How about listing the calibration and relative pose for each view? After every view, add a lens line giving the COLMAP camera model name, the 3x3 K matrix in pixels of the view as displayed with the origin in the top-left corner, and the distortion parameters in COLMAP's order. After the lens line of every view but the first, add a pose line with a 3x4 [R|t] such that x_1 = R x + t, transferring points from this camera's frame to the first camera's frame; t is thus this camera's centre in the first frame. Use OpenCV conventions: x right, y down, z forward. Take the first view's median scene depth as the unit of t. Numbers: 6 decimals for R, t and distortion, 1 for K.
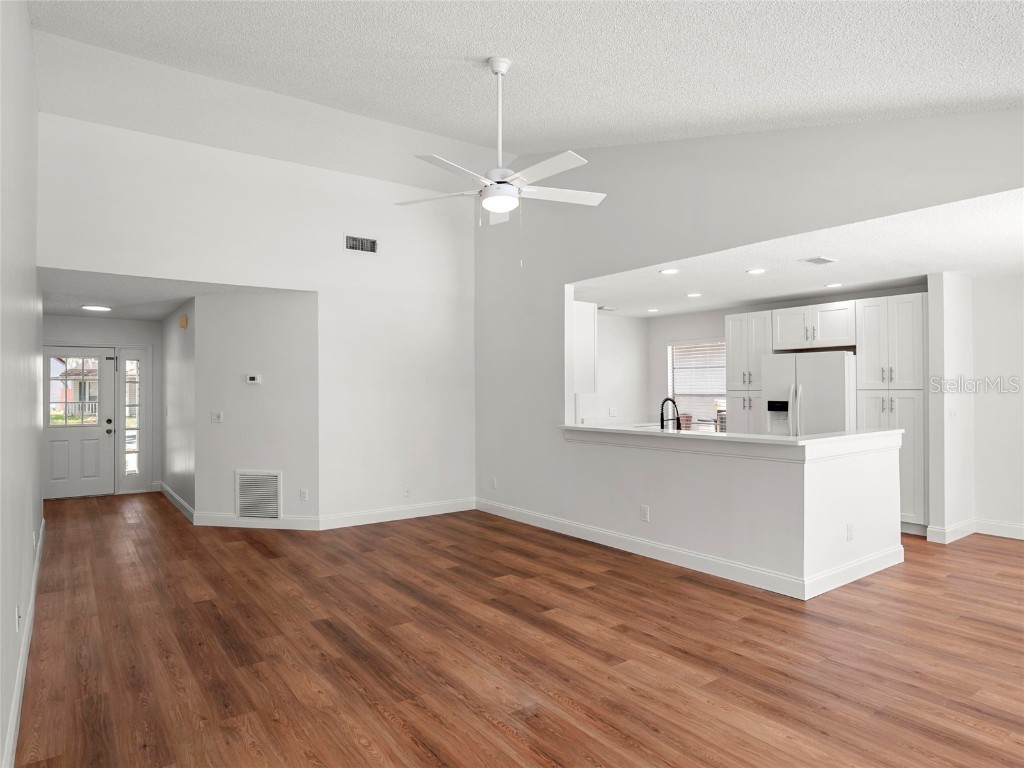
lens RADIAL K [[623.2, 0, 516.8], [0, 623.2, 379.9], [0, 0, 1]] dist [-0.004047, 0.001635]
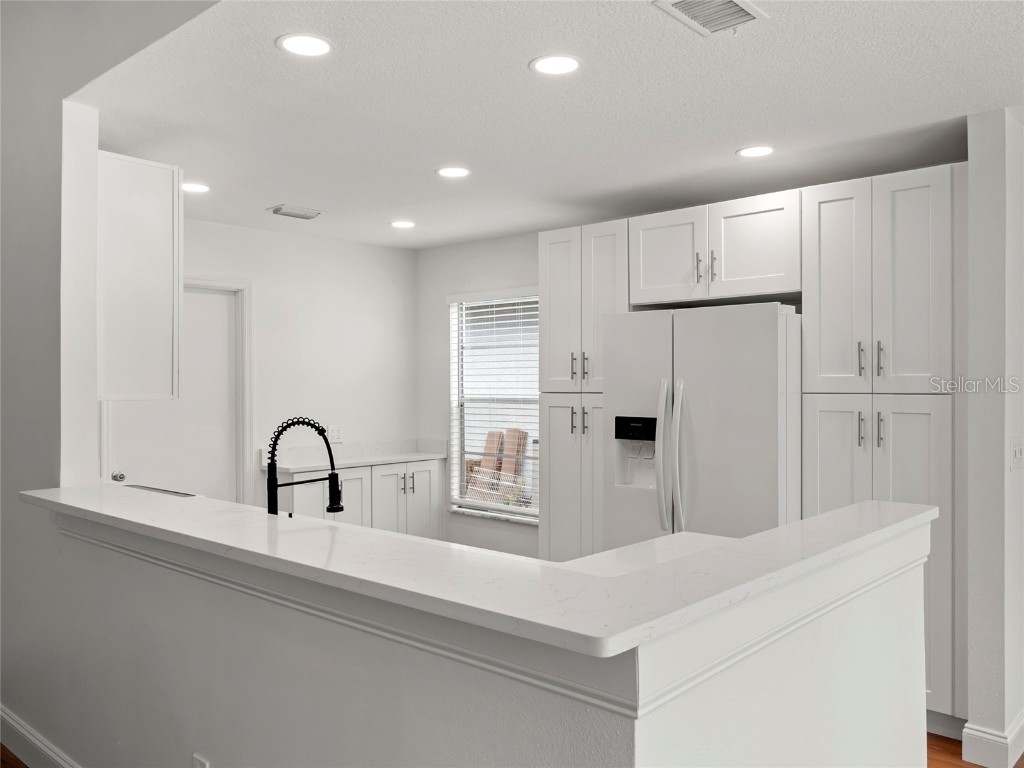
lens RADIAL K [[818.0, 0, 508.8], [0, 818.0, 383.6], [0, 0, 1]] dist [0.033892, -0.007478]
pose [[0.983172, 0.004410, 0.182629, 0.228583], [-0.006938, 0.999889, 0.013206, 0.002832], [-0.182551, -0.014251, 0.983093, 0.451423]]
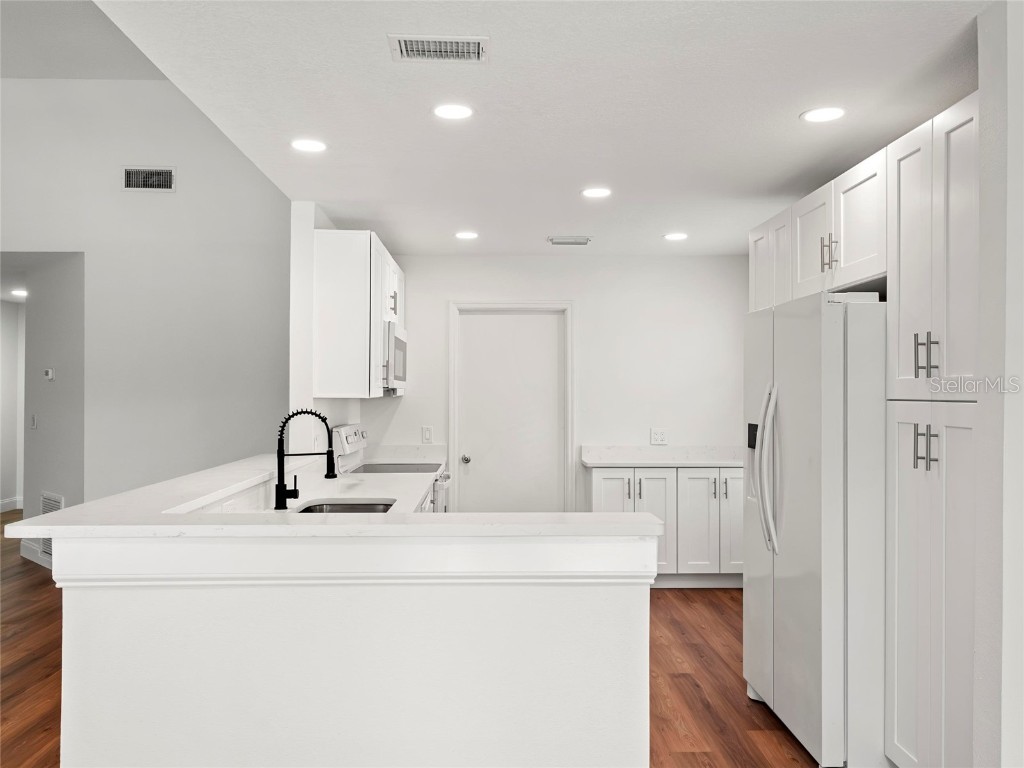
lens RADIAL K [[818.0, 0, 510.3], [0, 818.0, 389.2], [0, 0, 1]] dist [0.033892, -0.007478]
pose [[0.820575, 0.009165, -0.571465, 0.614241], [-0.002724, 0.999923, 0.012124, 0.004563], [0.571532, -0.008392, 0.820537, 0.476700]]
